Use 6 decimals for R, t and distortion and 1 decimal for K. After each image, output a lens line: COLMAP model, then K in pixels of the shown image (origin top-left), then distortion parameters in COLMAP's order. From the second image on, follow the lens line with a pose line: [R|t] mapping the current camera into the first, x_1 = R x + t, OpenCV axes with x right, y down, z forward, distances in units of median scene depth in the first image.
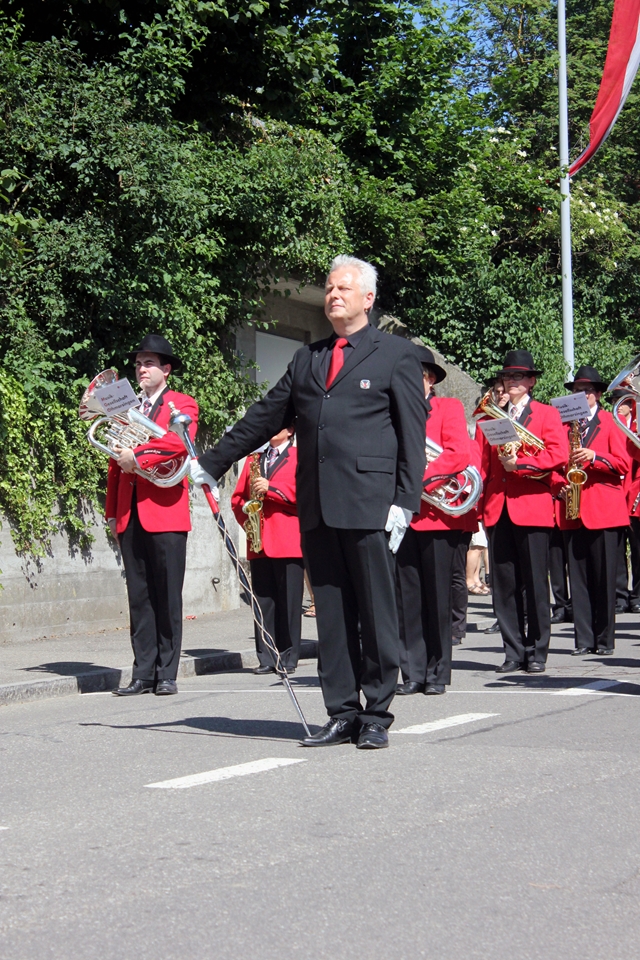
lens RADIAL K [[2289.9, 0, 321.1], [0, 2289.9, 473.0], [0, 0, 1]] dist [0.099950, 0.108561]
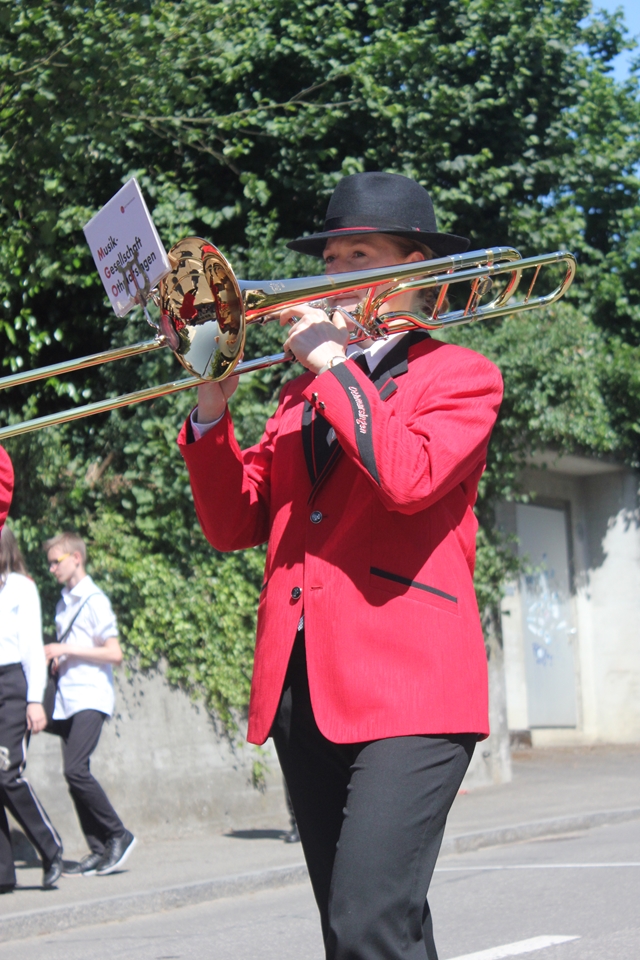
lens RADIAL K [[2289.9, 0, 321.1], [0, 2289.9, 473.0], [0, 0, 1]] dist [0.099950, 0.108561]
pose [[0.992176, -0.049595, -0.114575, 0.003551], [0.040966, 0.996229, -0.076477, -0.002167], [0.117936, 0.071185, 0.990466, -0.014234]]
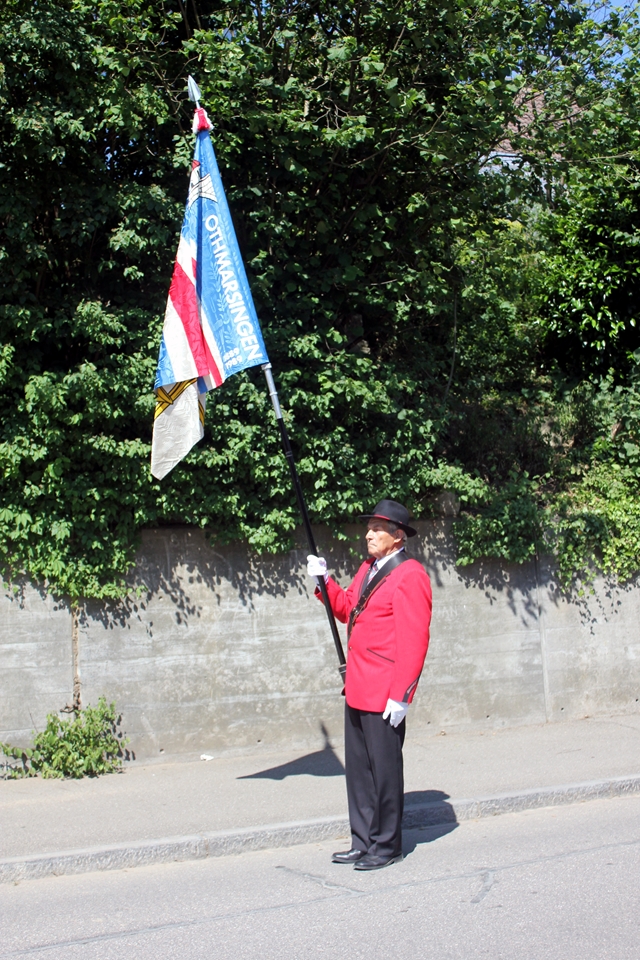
lens RADIAL K [[1271.2, 0, 321.8], [0, 1271.2, 480.6], [0, 0, 1]] dist [-0.041333, -0.020221]
pose [[0.770189, -0.027937, -0.637204, 0.117416], [0.026483, 0.999579, -0.011815, -0.043079], [0.637266, -0.007775, 0.770605, 0.244211]]
